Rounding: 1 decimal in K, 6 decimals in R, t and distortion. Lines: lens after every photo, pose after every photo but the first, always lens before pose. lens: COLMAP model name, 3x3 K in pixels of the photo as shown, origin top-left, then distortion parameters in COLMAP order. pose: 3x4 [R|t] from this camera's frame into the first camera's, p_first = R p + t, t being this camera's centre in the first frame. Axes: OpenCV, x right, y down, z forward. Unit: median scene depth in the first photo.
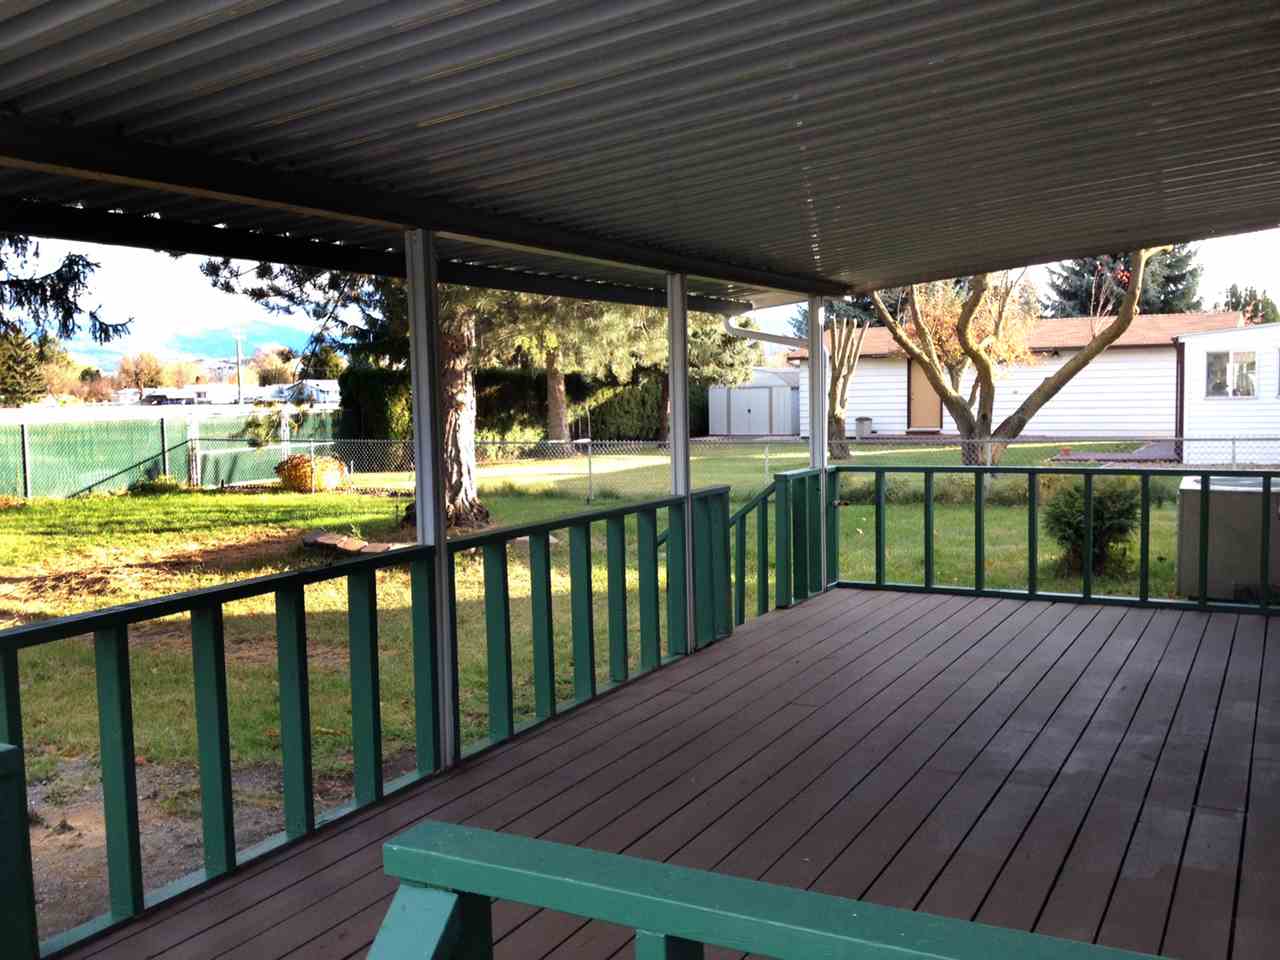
lens RADIAL K [[1171.5, 0, 640.0], [0, 1171.5, 480.0], [0, 0, 1]] dist [0.163097, -0.457304]
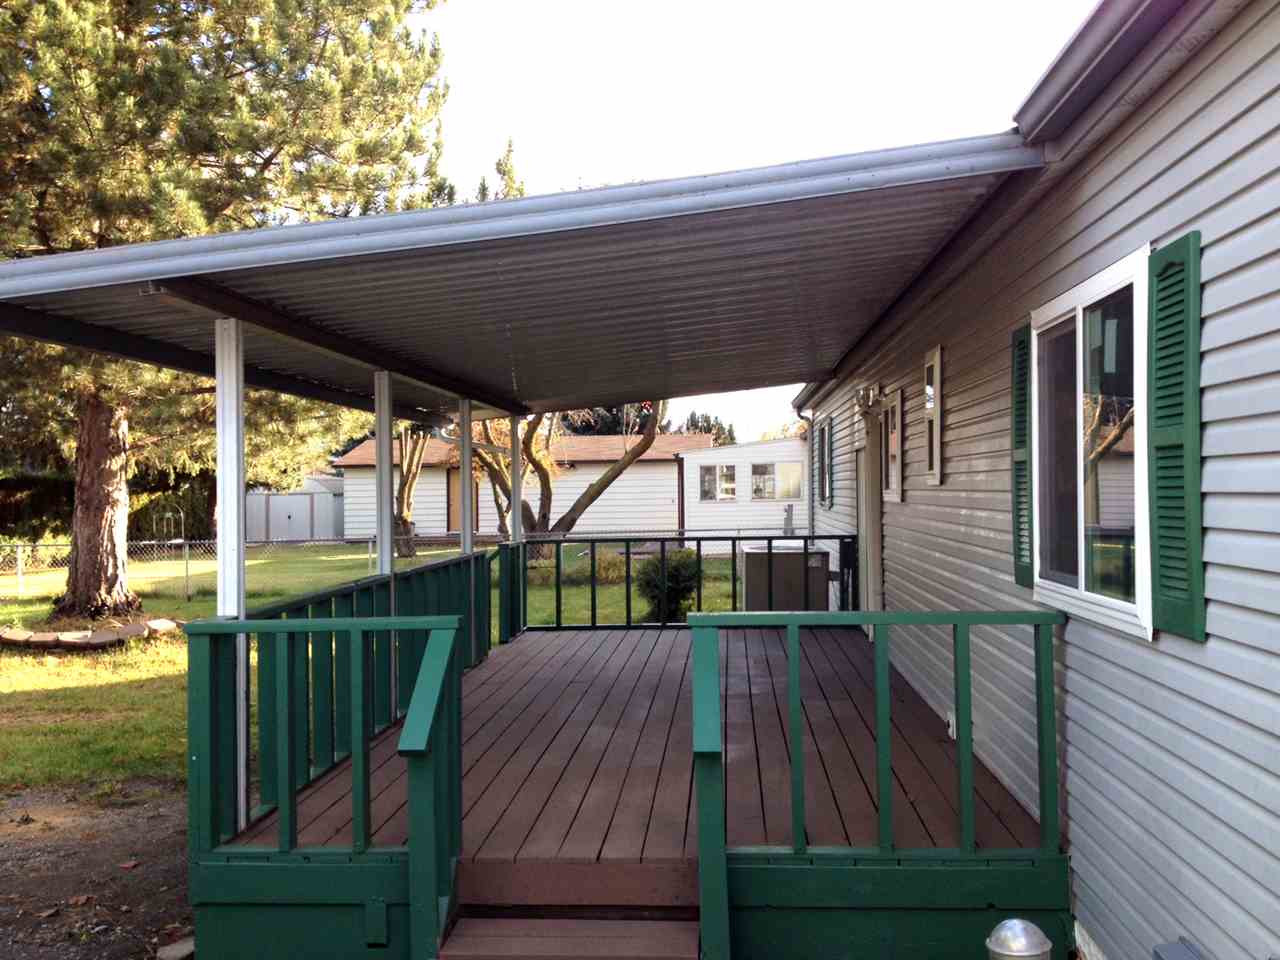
lens RADIAL K [[1171.5, 0, 640.0], [0, 1171.5, 480.0], [0, 0, 1]] dist [0.163097, -0.457304]
pose [[0.909186, 0.007744, 0.416318, -0.114542], [0.031651, 0.995649, -0.087642, 0.017361], [-0.415185, 0.092860, 0.904985, -0.117135]]
